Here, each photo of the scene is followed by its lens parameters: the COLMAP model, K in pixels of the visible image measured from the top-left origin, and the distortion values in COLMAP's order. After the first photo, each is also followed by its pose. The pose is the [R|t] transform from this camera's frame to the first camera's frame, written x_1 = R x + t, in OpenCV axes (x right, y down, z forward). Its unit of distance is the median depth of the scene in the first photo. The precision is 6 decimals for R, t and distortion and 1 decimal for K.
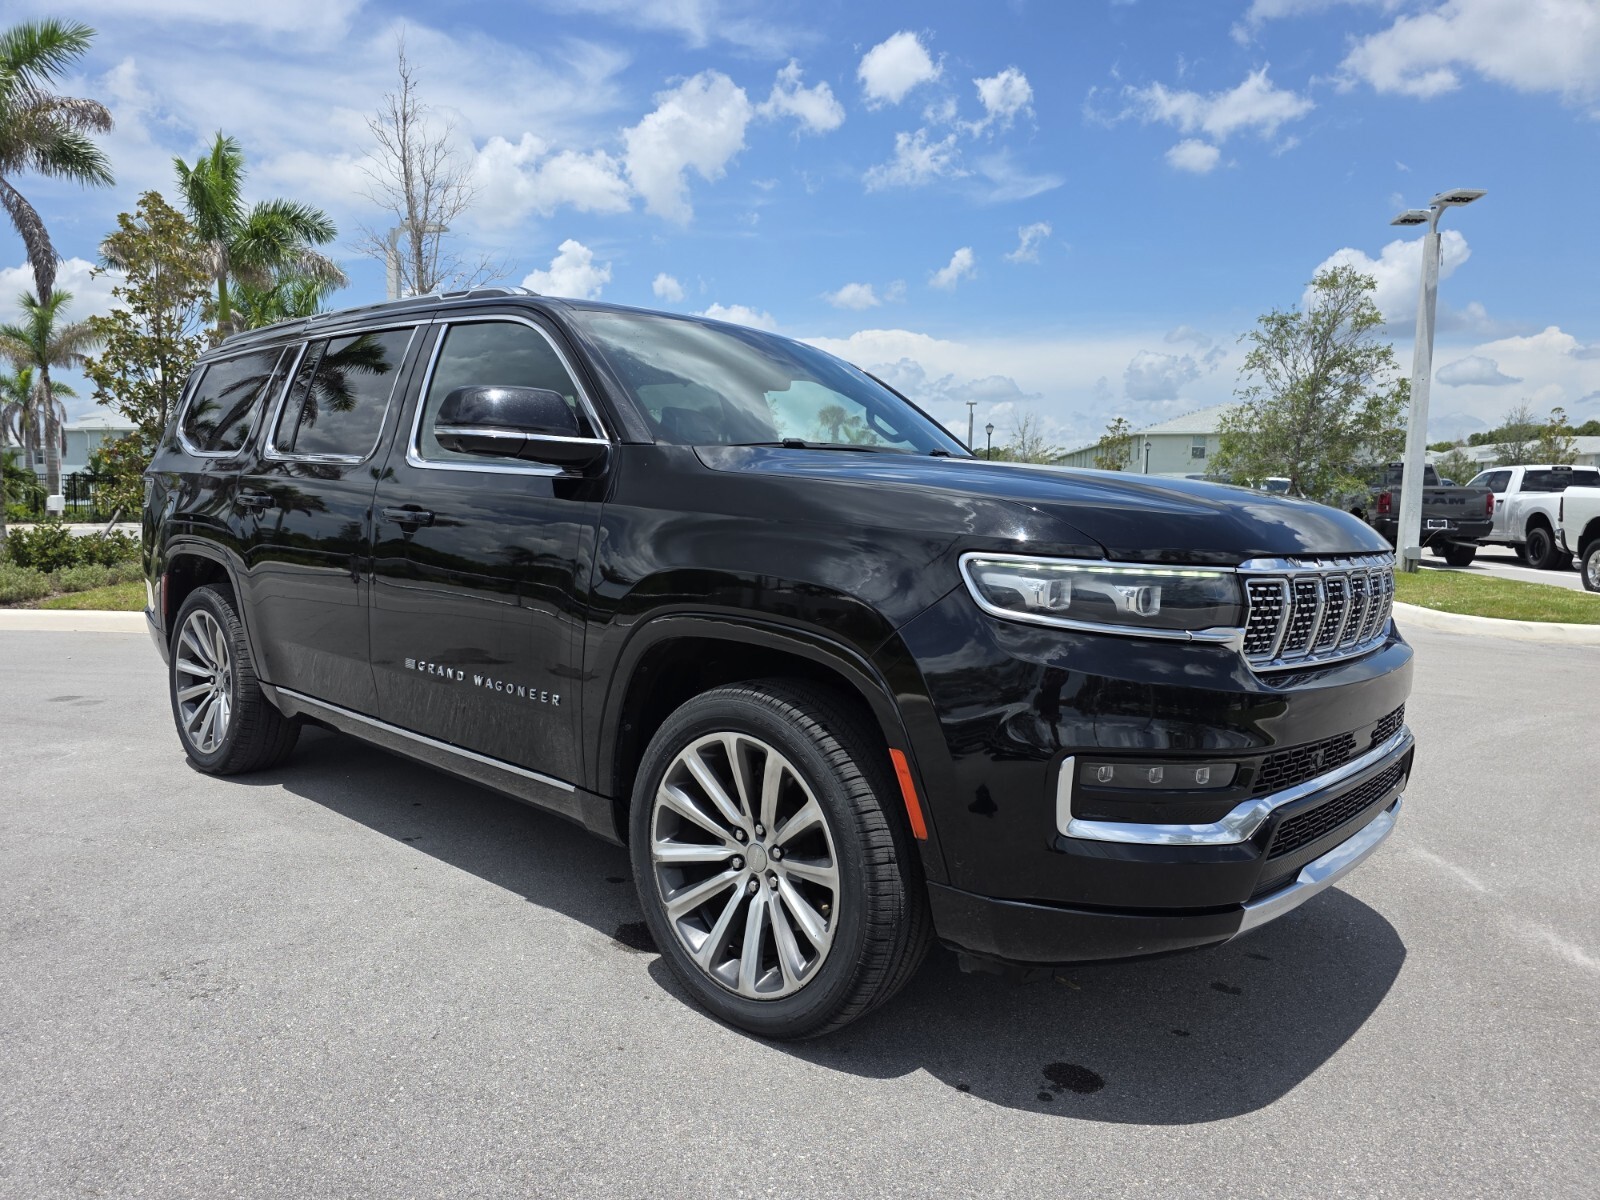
lens RADIAL K [[1096.1, 0, 801.3], [0, 1096.1, 595.8], [0, 0, 1]] dist [0.040749, -0.045605]
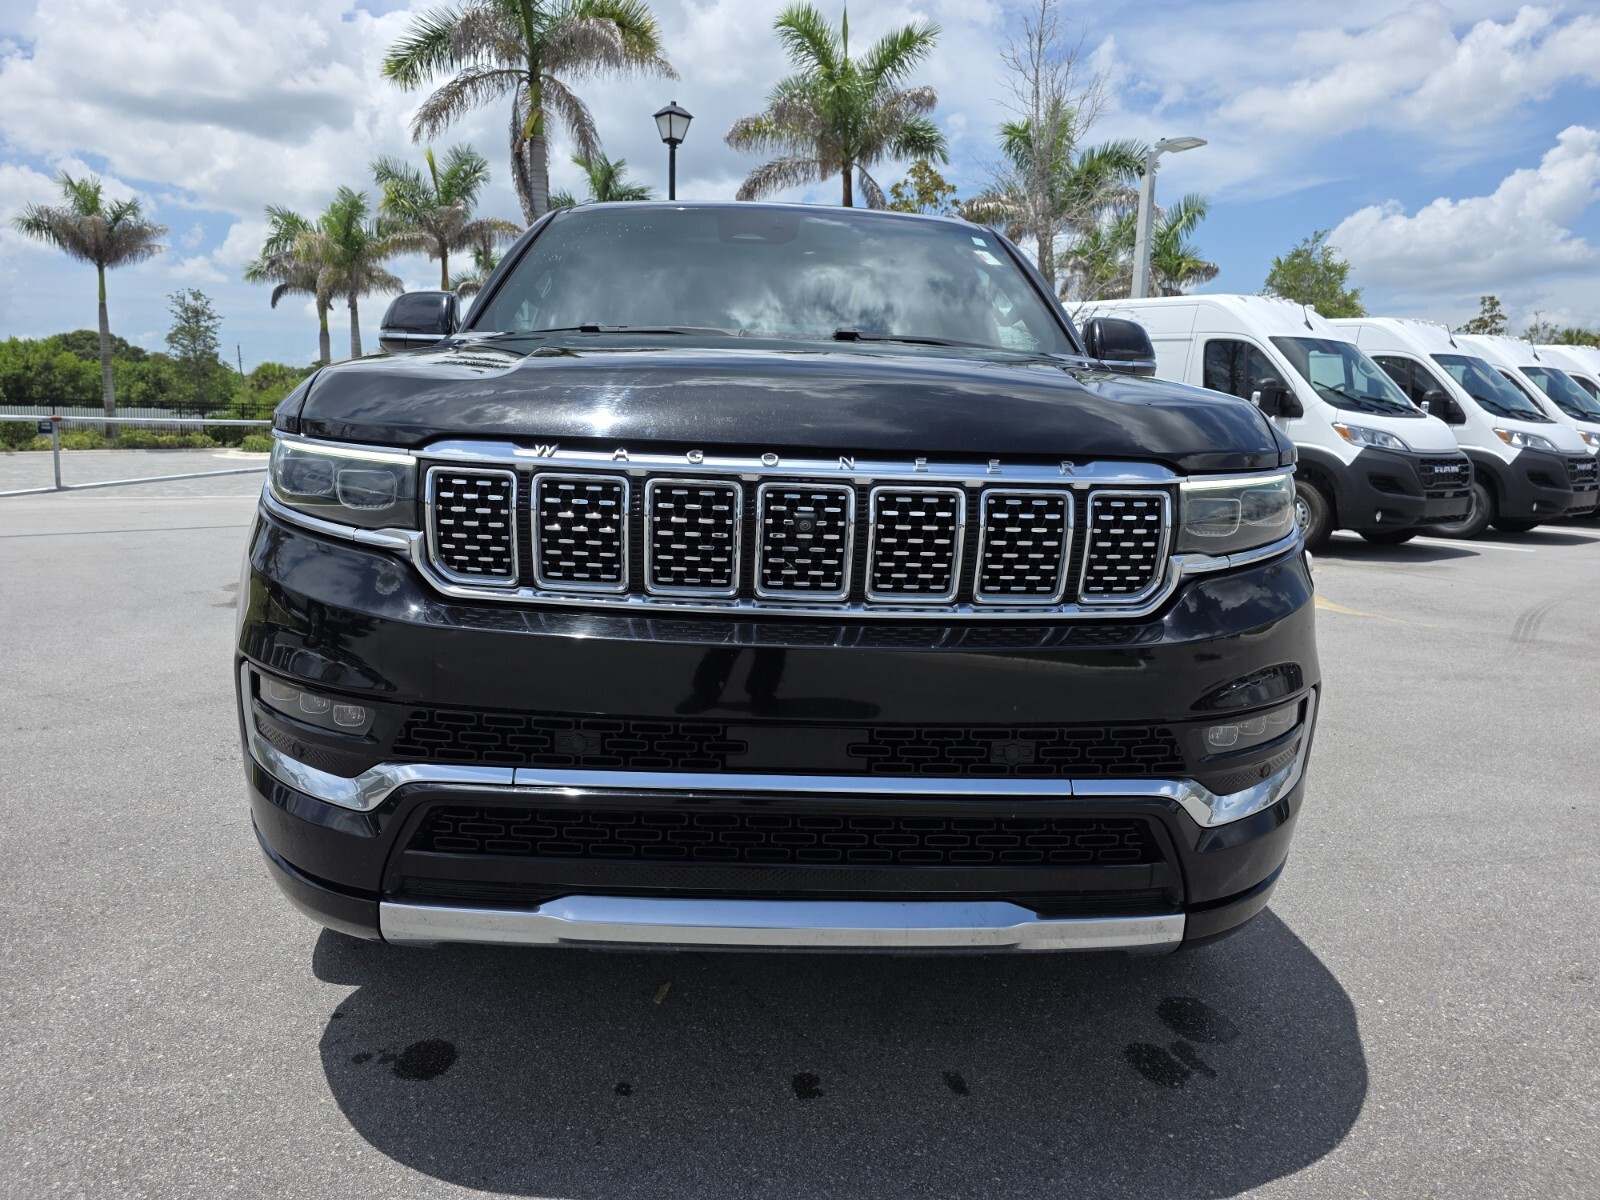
lens RADIAL K [[1096.1, 0, 801.3], [0, 1096.1, 595.8], [0, 0, 1]] dist [0.040749, -0.045605]
pose [[0.687743, 0.104016, -0.718464, 1.020418], [-0.067375, 0.994556, 0.079493, -0.004056], [0.722821, -0.006264, 0.691007, 0.627918]]
